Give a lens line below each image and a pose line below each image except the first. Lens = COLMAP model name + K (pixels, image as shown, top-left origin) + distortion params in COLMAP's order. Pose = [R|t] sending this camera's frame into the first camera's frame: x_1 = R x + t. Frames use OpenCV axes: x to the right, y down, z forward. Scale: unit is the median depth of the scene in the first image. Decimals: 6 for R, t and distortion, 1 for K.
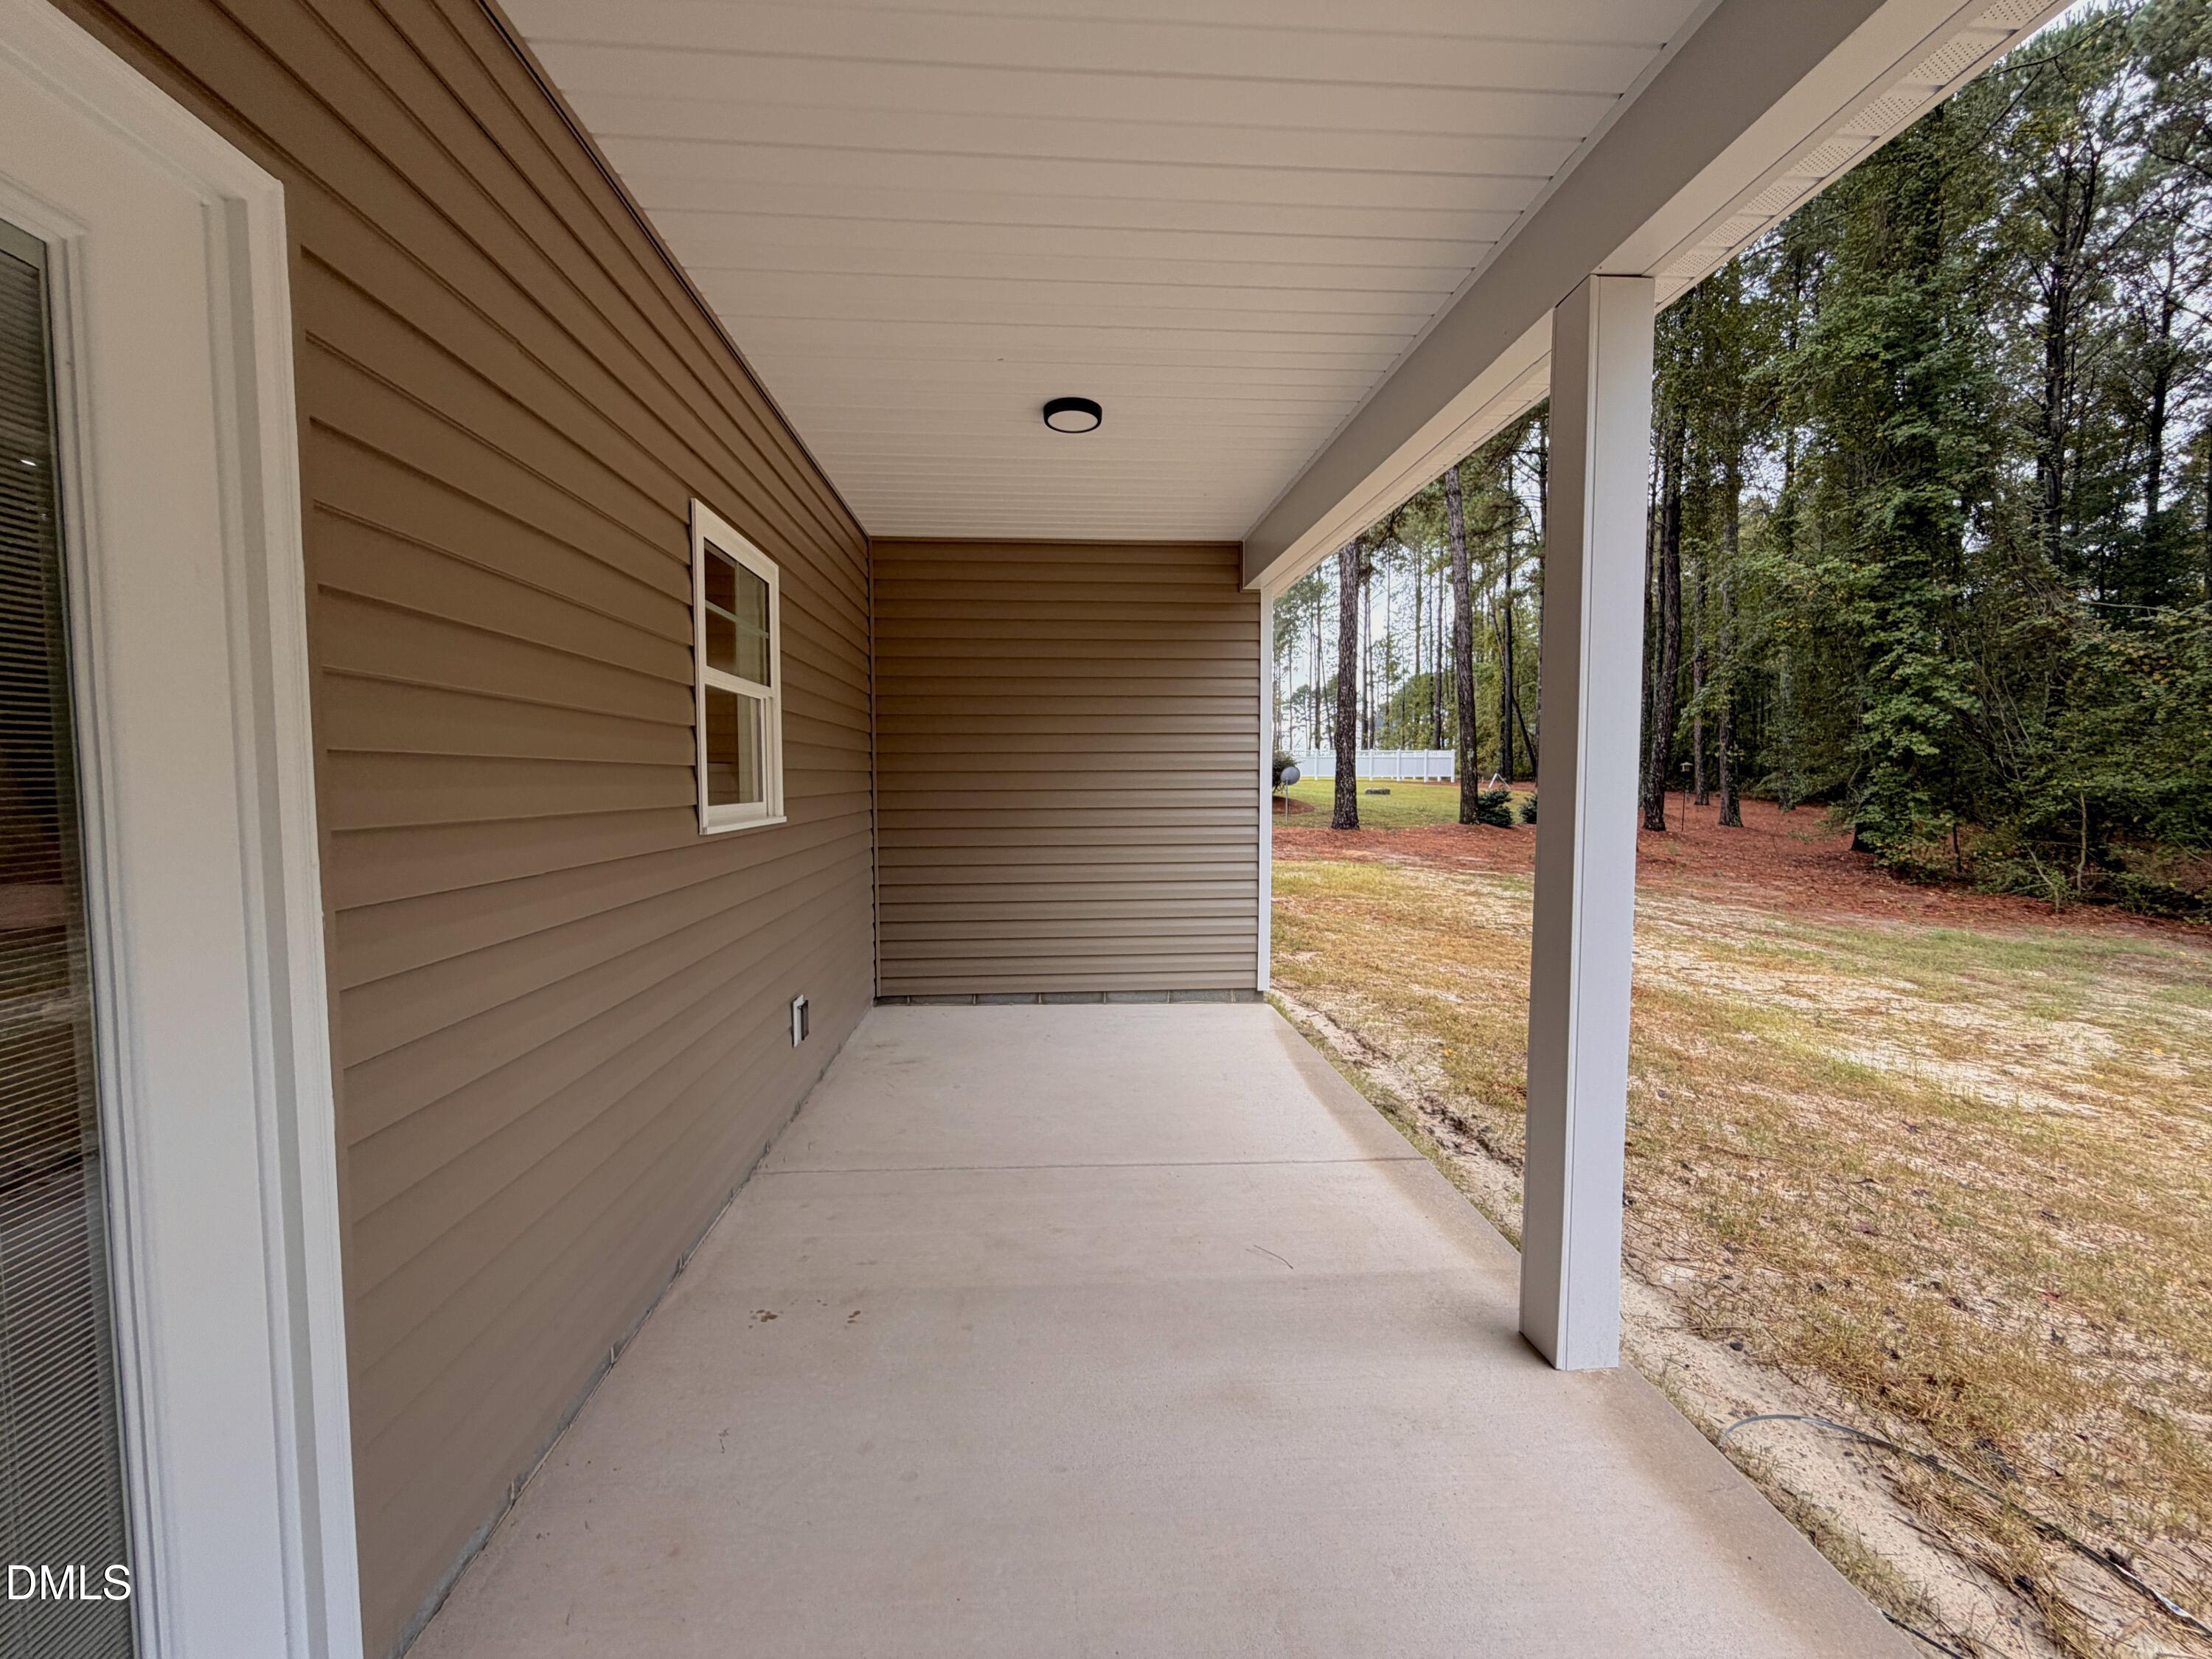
lens RADIAL K [[886.6, 0, 1102.4], [0, 886.6, 831.3], [0, 0, 1]] dist [0.000334, 0.000441]
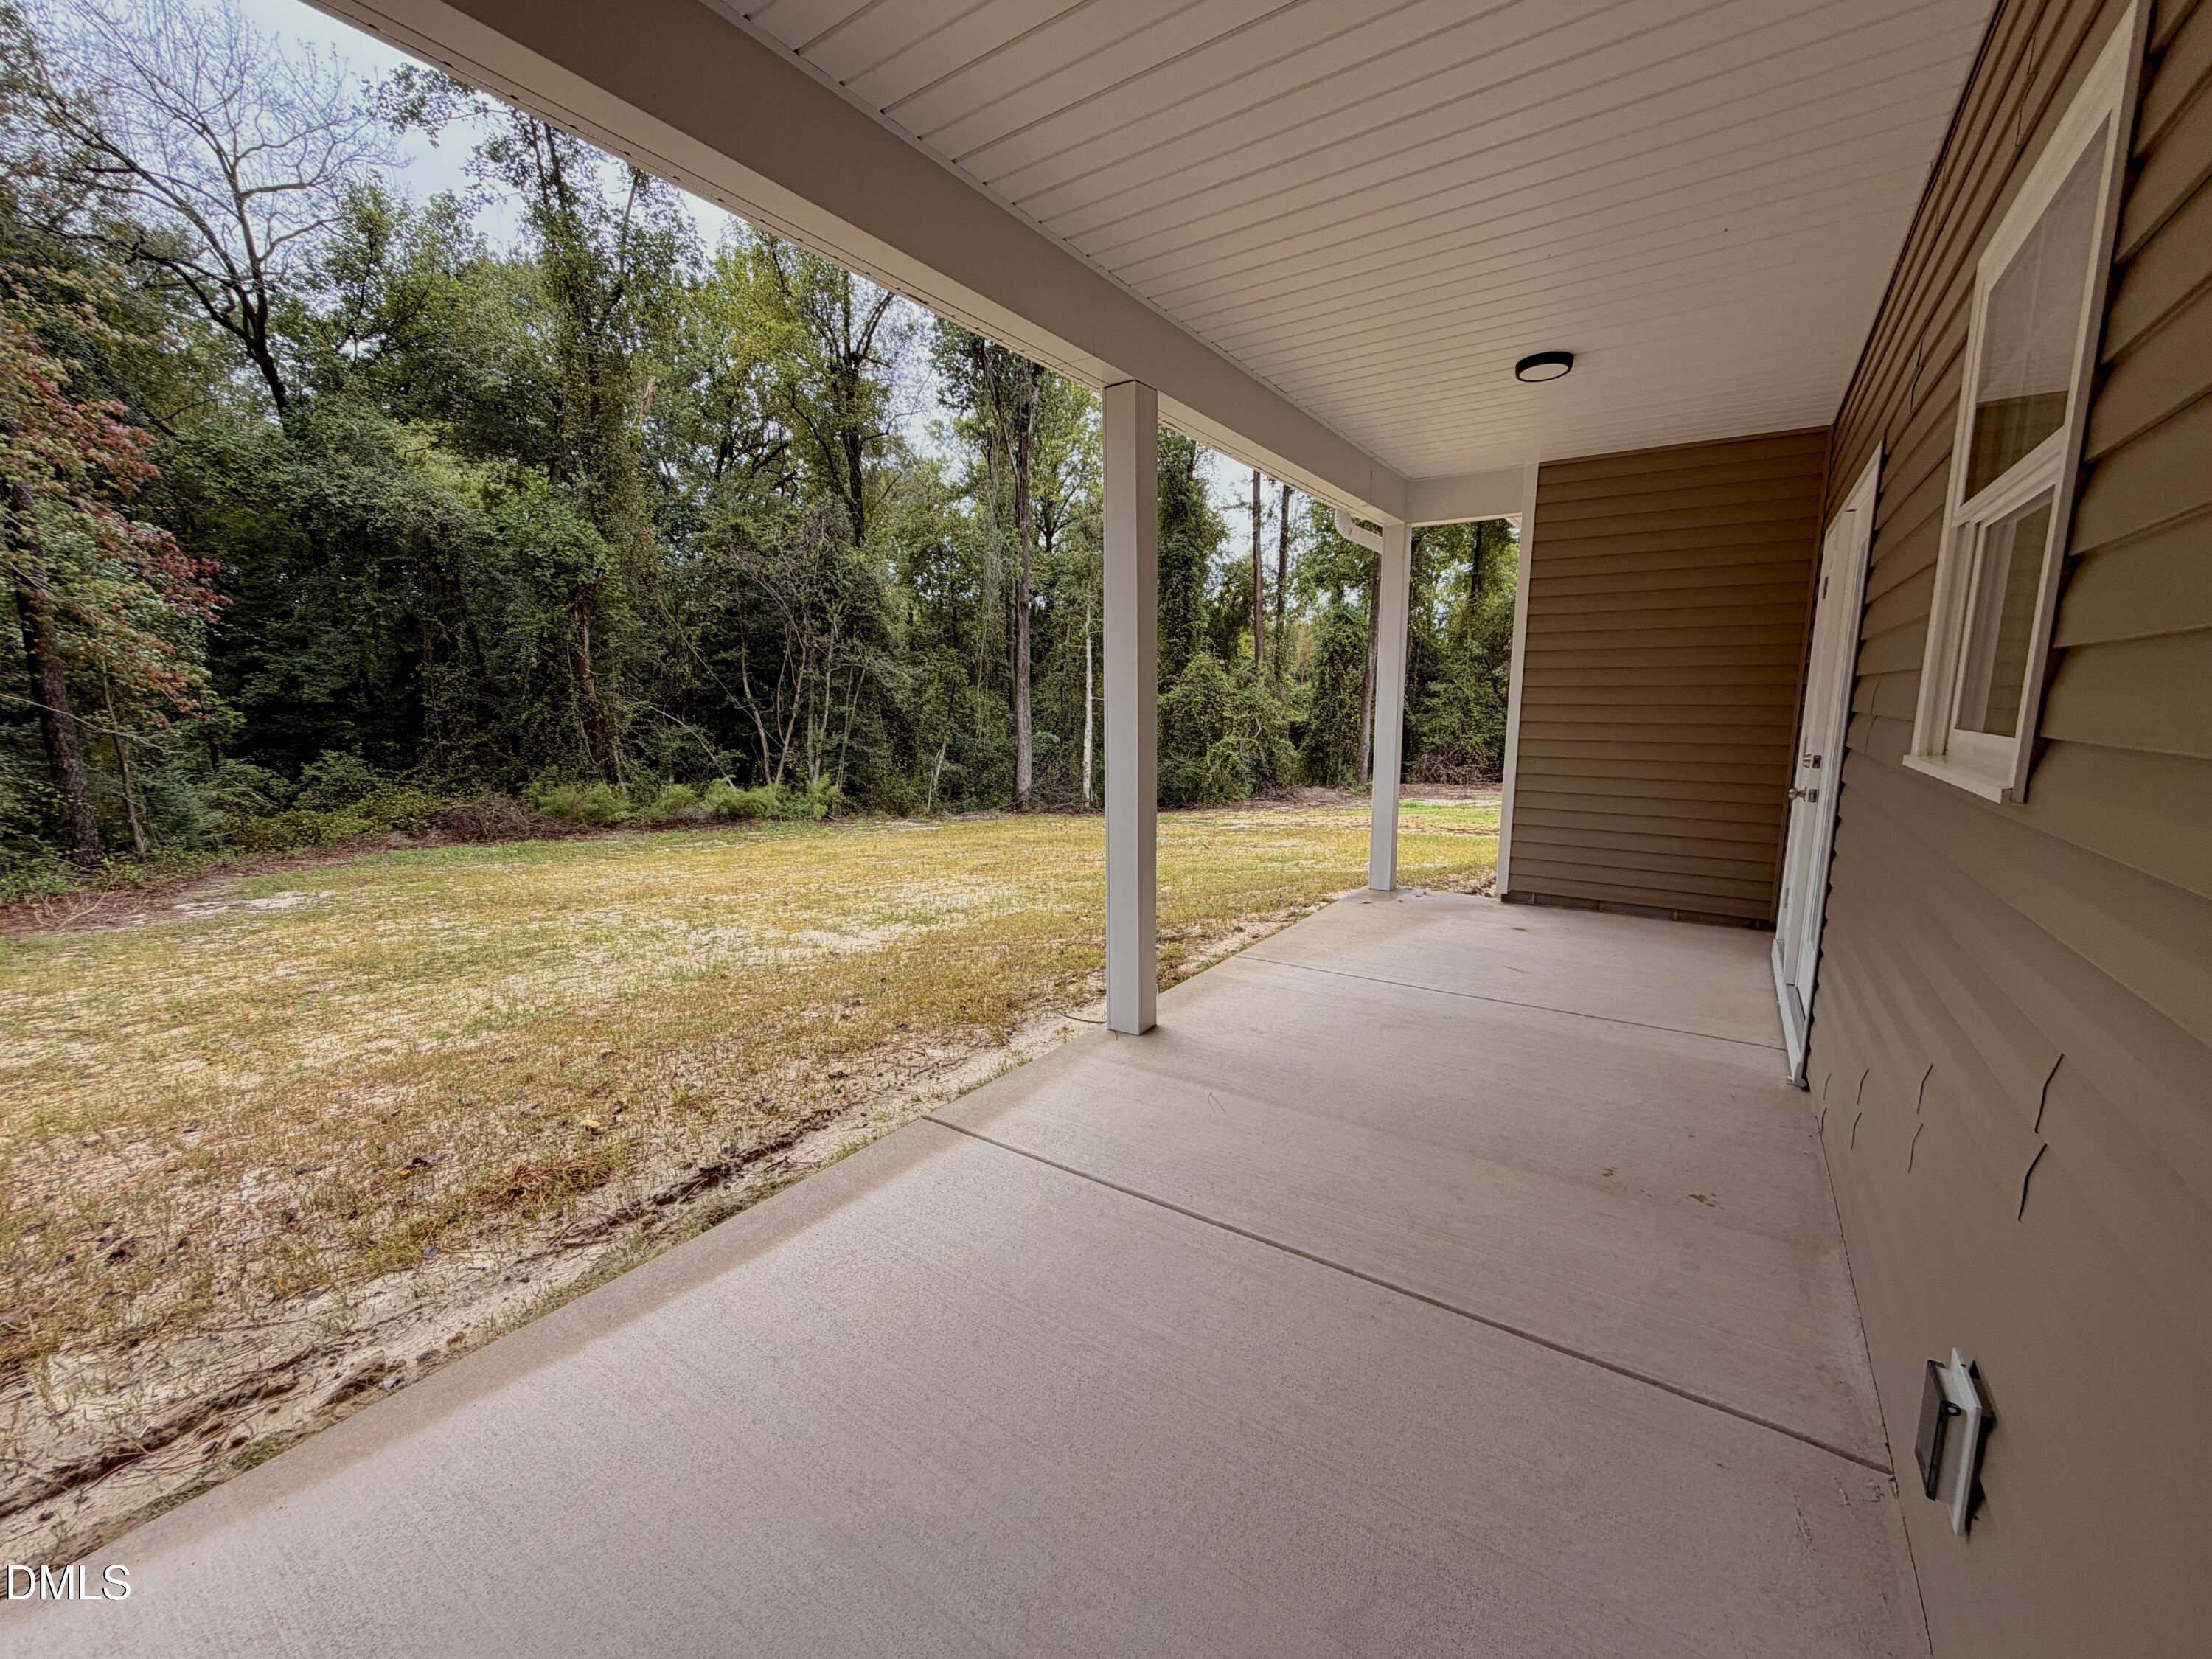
lens RADIAL K [[886.6, 0, 1102.7], [0, 886.6, 831.2], [0, 0, 1]] dist [0.000334, 0.000441]
pose [[-0.787403, -0.090160, 0.609809, -0.243834], [0.034639, 0.981212, 0.189798, -0.062510], [-0.615464, 0.170571, -0.769487, 1.268195]]
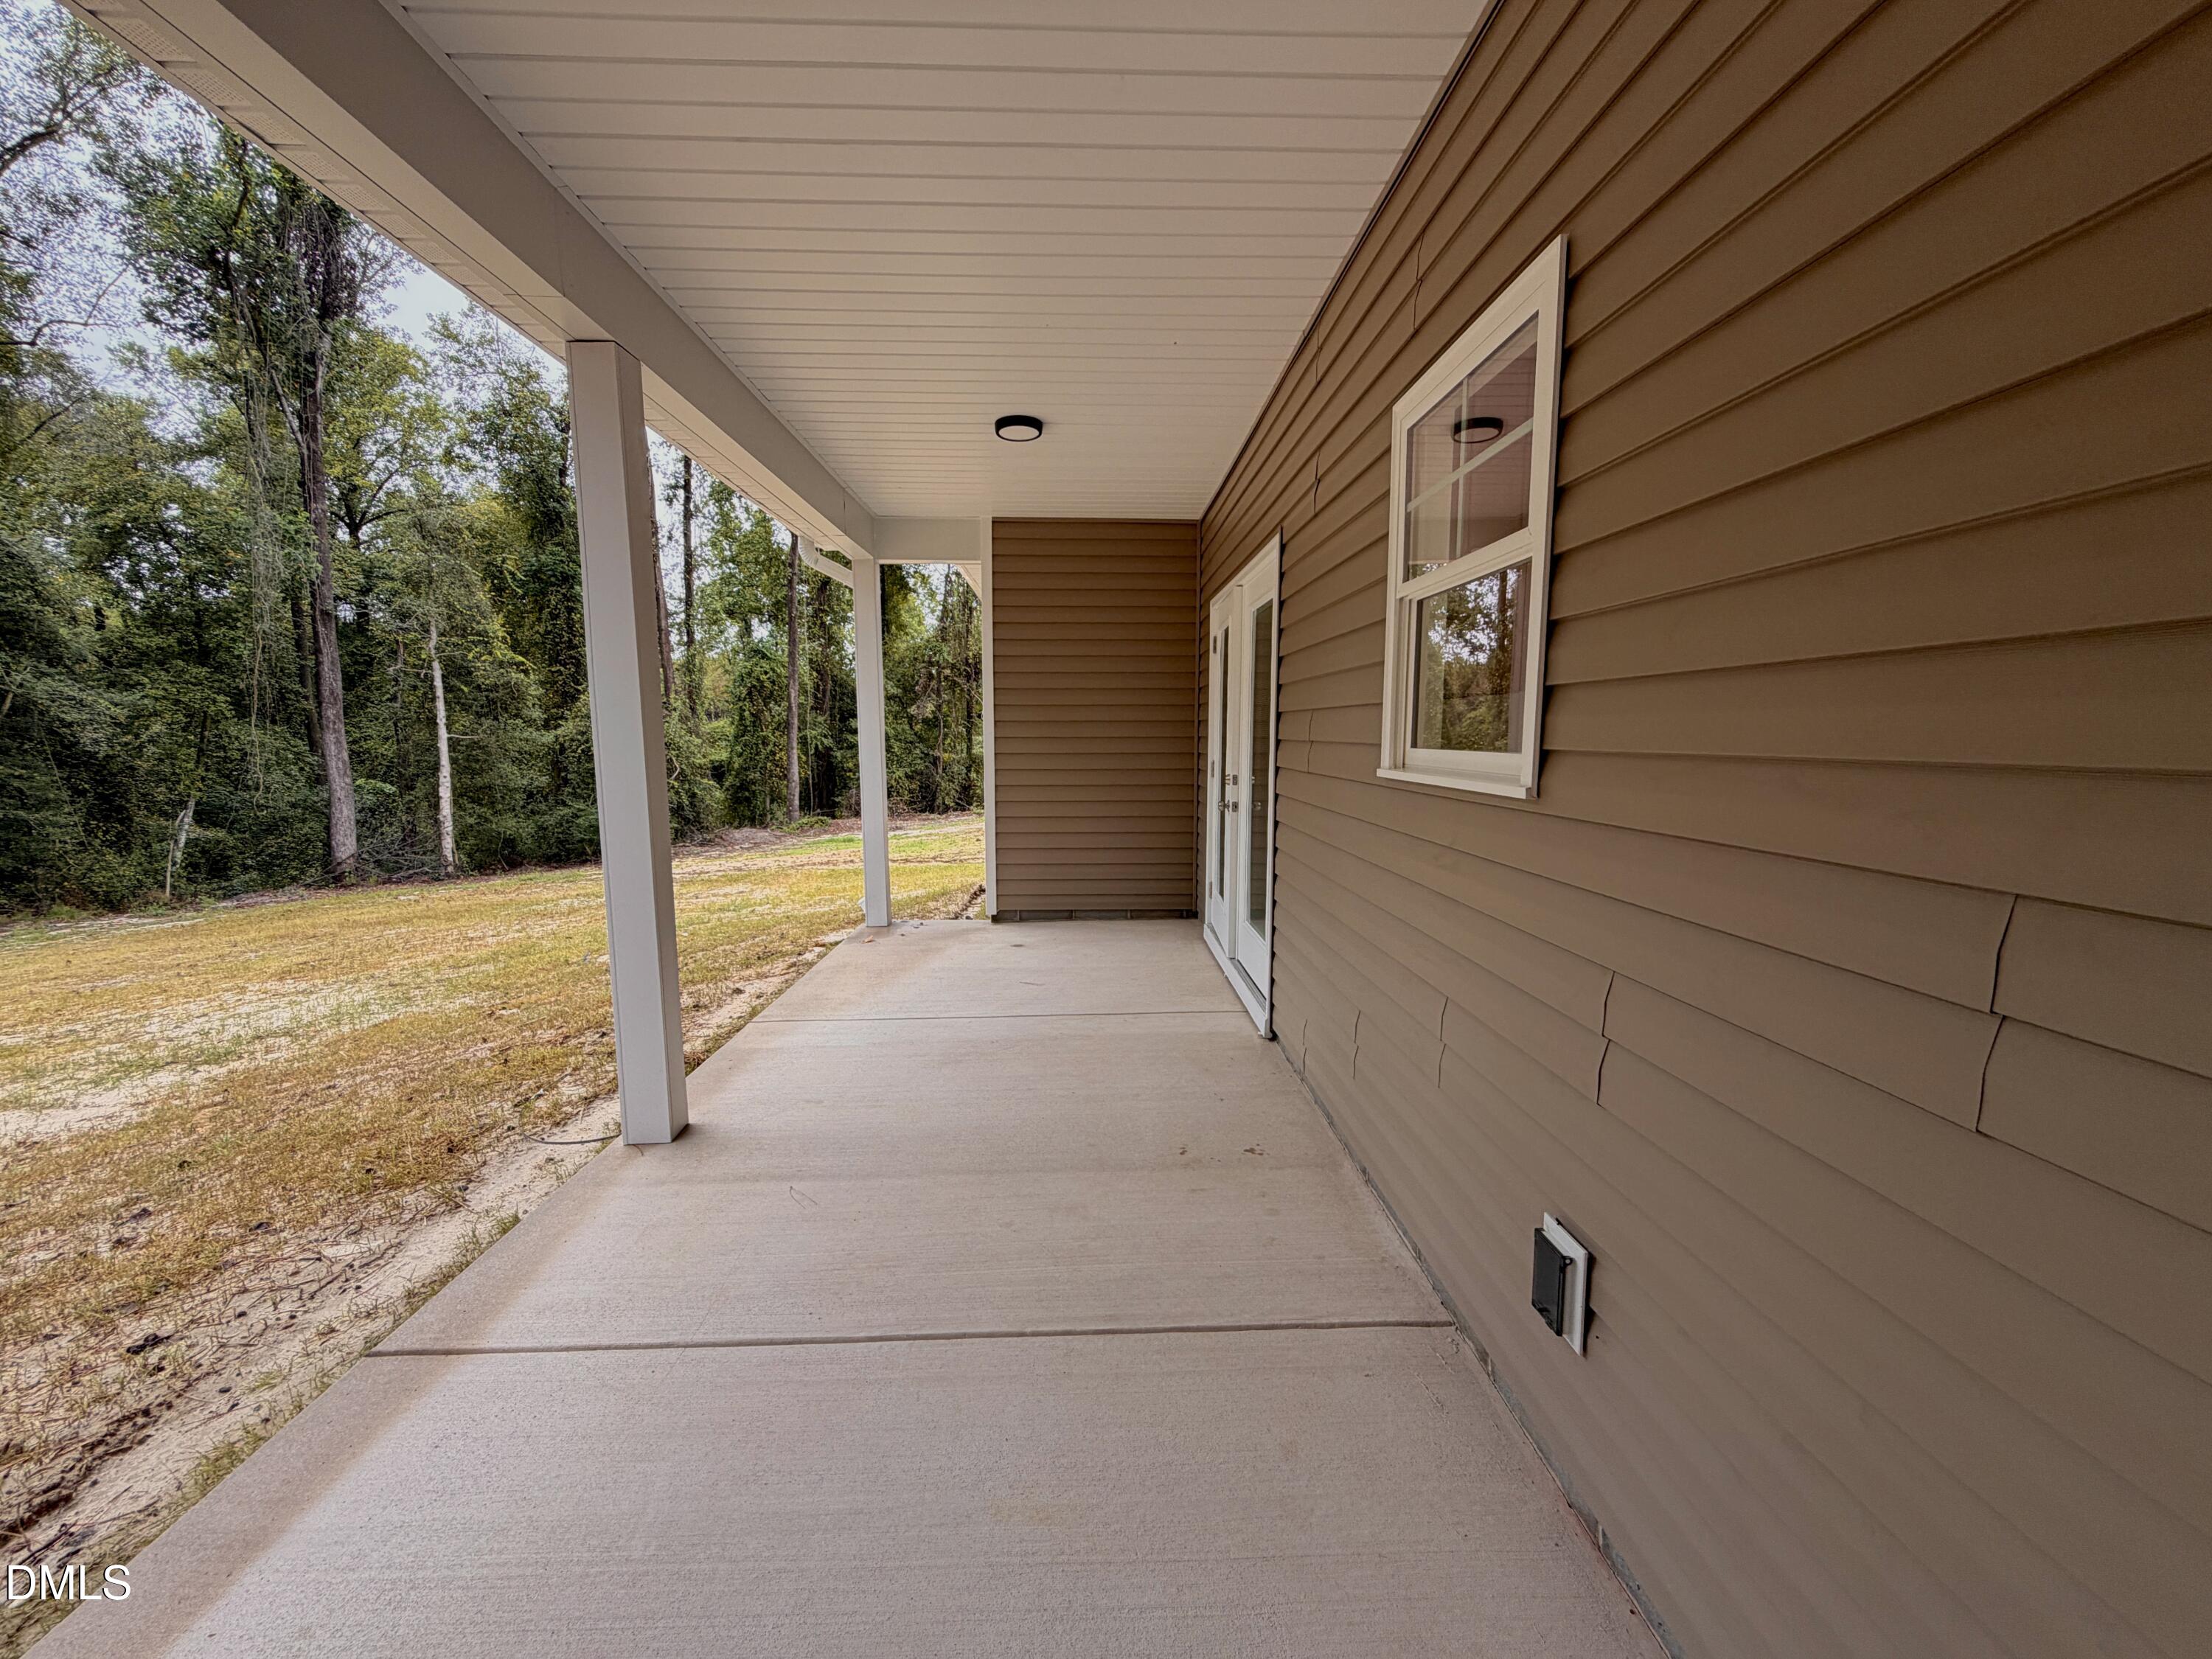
lens RADIAL K [[886.6, 0, 1107.9], [0, 886.6, 829.9], [0, 0, 1]] dist [0.000334, 0.000441]
pose [[-0.999502, 0.001448, 0.031529, -0.126179], [0.006522, 0.986859, 0.161449, -0.056963], [-0.030881, 0.161575, -0.986377, 1.257024]]
